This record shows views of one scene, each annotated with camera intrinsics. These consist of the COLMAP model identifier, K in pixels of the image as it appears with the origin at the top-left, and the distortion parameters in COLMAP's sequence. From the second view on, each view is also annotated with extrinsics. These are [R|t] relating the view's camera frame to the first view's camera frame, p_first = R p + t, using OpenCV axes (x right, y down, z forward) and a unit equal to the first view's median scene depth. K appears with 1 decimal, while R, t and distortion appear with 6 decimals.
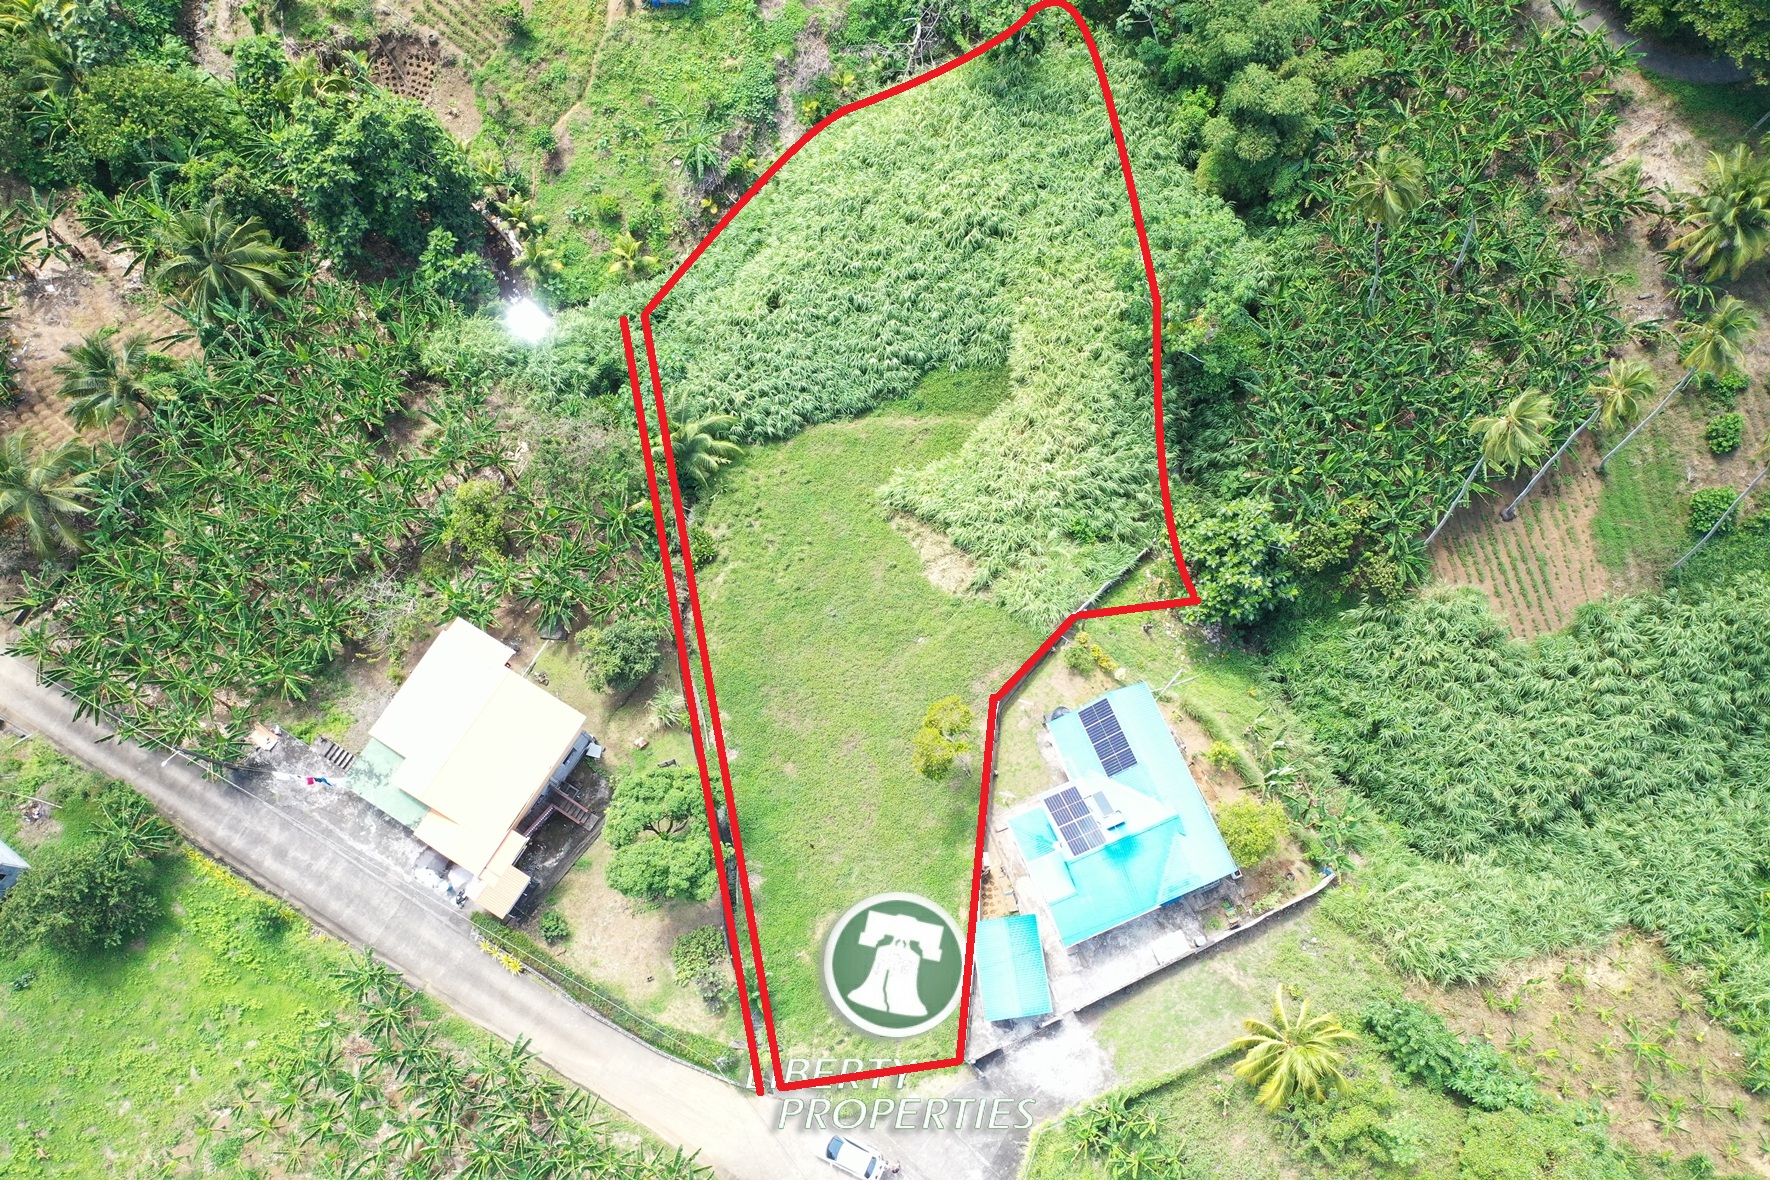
lens RADIAL K [[1391.3, 0, 887.4], [0, 1391.3, 592.0], [0, 0, 1]] dist [0.002672, -0.002265]
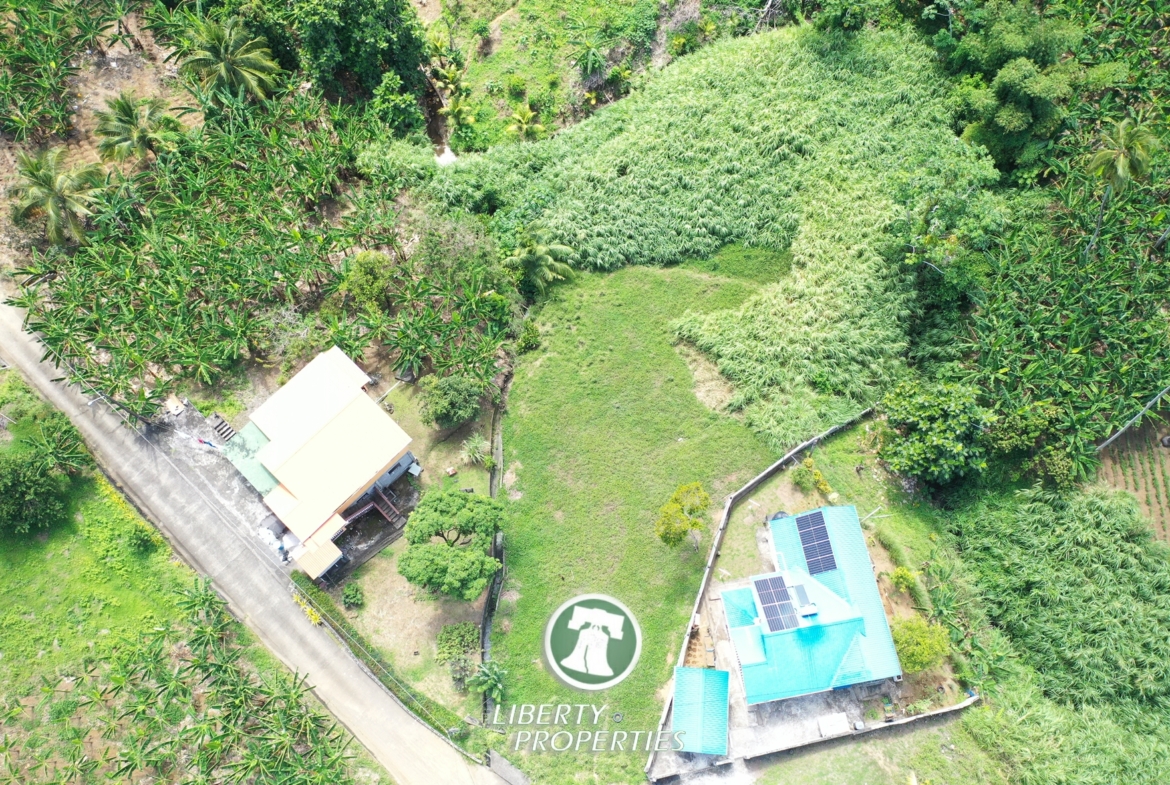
lens RADIAL K [[927.5, 0, 586.5], [0, 927.5, 393.0], [0, 0, 1]] dist [0.001385, -0.001200]
pose [[0.975355, 0.204074, -0.083886, 0.002571], [-0.207849, 0.977385, -0.038953, 0.042979], [0.074040, 0.055429, 0.995714, 0.143655]]
